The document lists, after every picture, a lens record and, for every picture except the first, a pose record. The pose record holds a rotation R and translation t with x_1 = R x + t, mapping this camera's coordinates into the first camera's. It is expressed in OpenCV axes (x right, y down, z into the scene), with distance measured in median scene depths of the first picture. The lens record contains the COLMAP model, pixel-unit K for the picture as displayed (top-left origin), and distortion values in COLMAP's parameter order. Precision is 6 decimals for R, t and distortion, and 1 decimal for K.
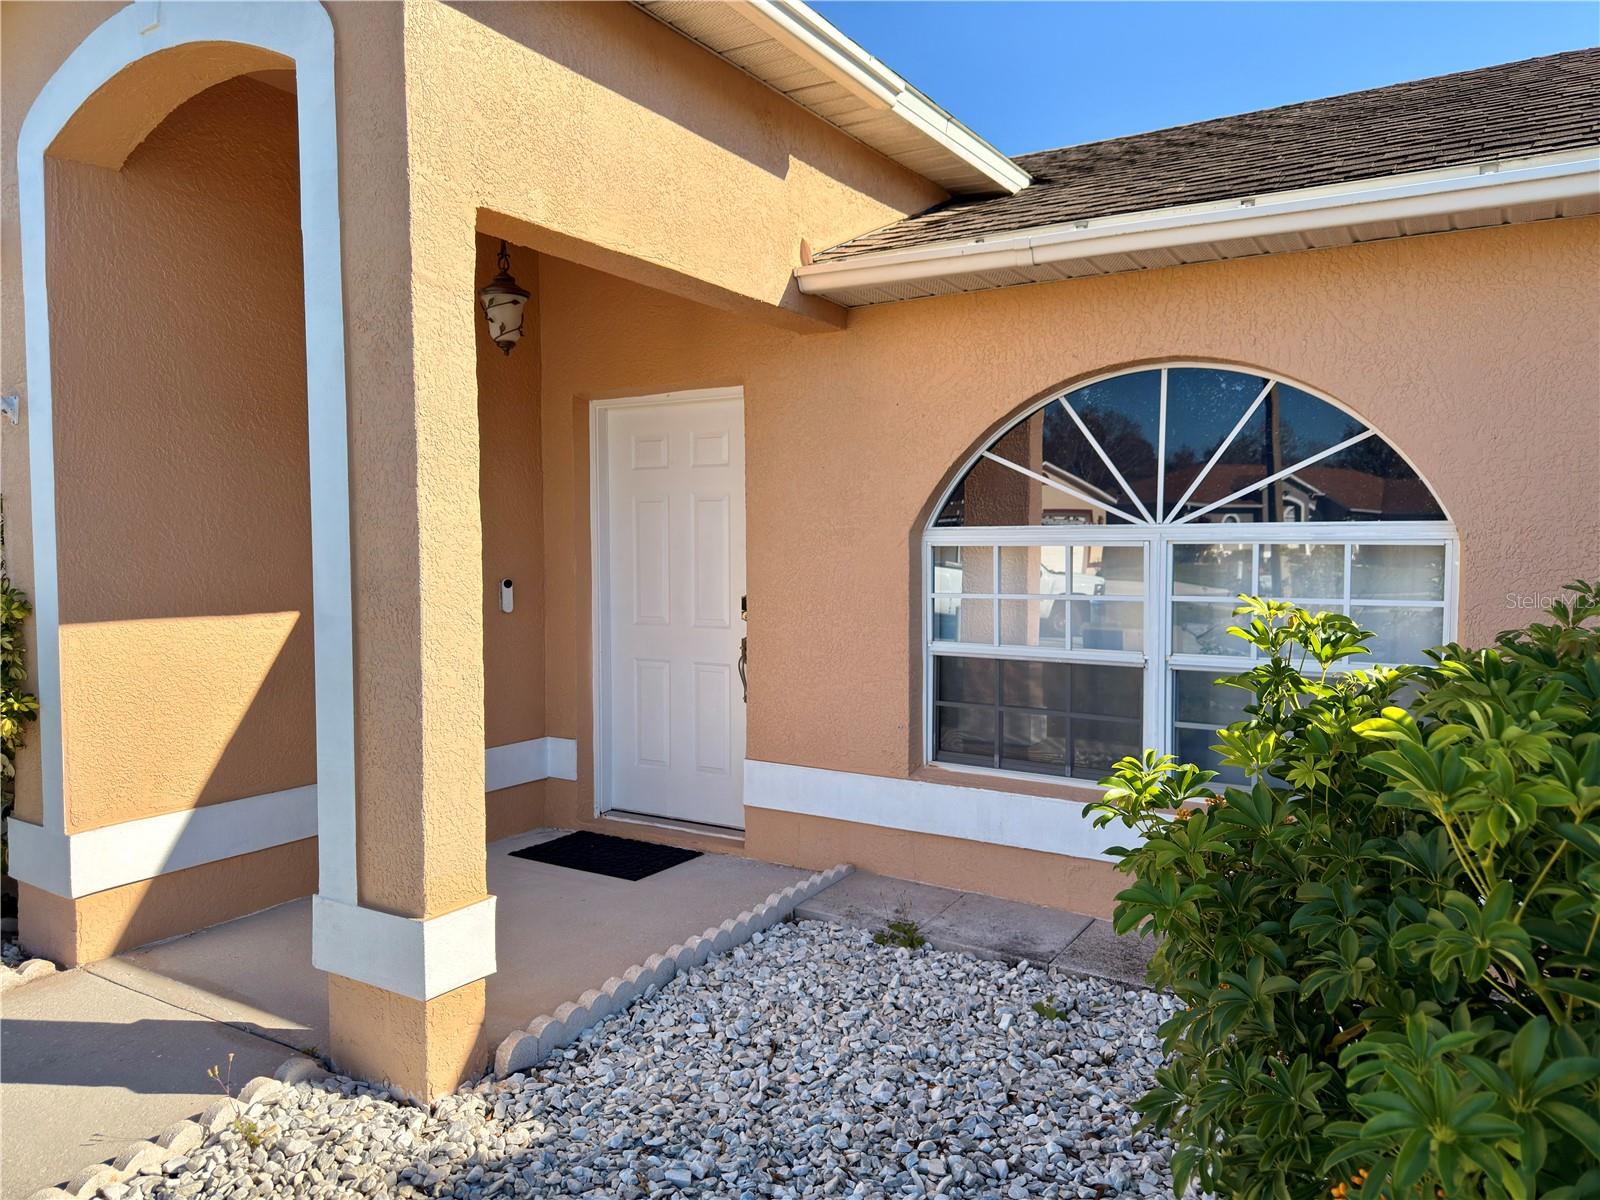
lens RADIAL K [[1122.9, 0, 786.4], [0, 1122.9, 599.9], [0, 0, 1]] dist [0.131224, -0.141130]
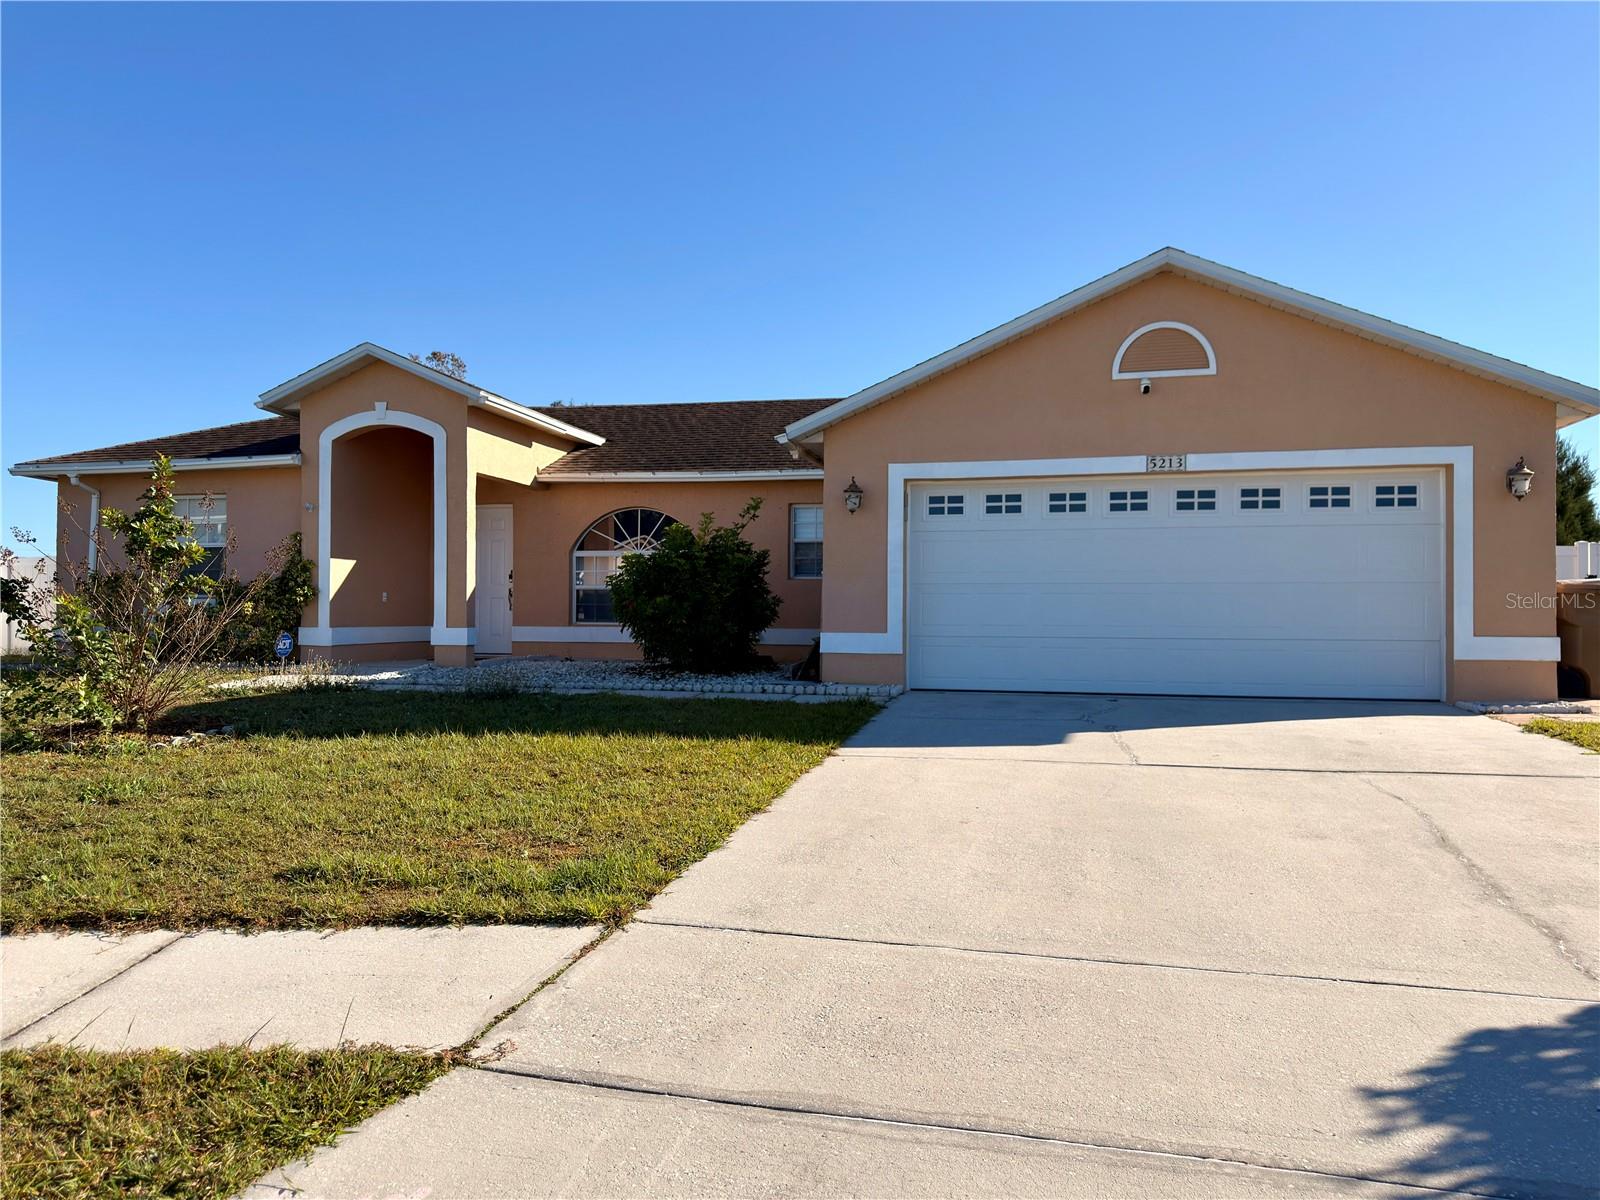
lens RADIAL K [[1122.9, 0, 786.4], [0, 1122.9, 599.9], [0, 0, 1]] dist [0.131224, -0.141130]
pose [[0.944046, 0.010096, 0.329658, -0.393686], [0.010591, 0.998088, -0.060897, 0.300444], [-0.329643, 0.060981, 0.942134, -2.423345]]
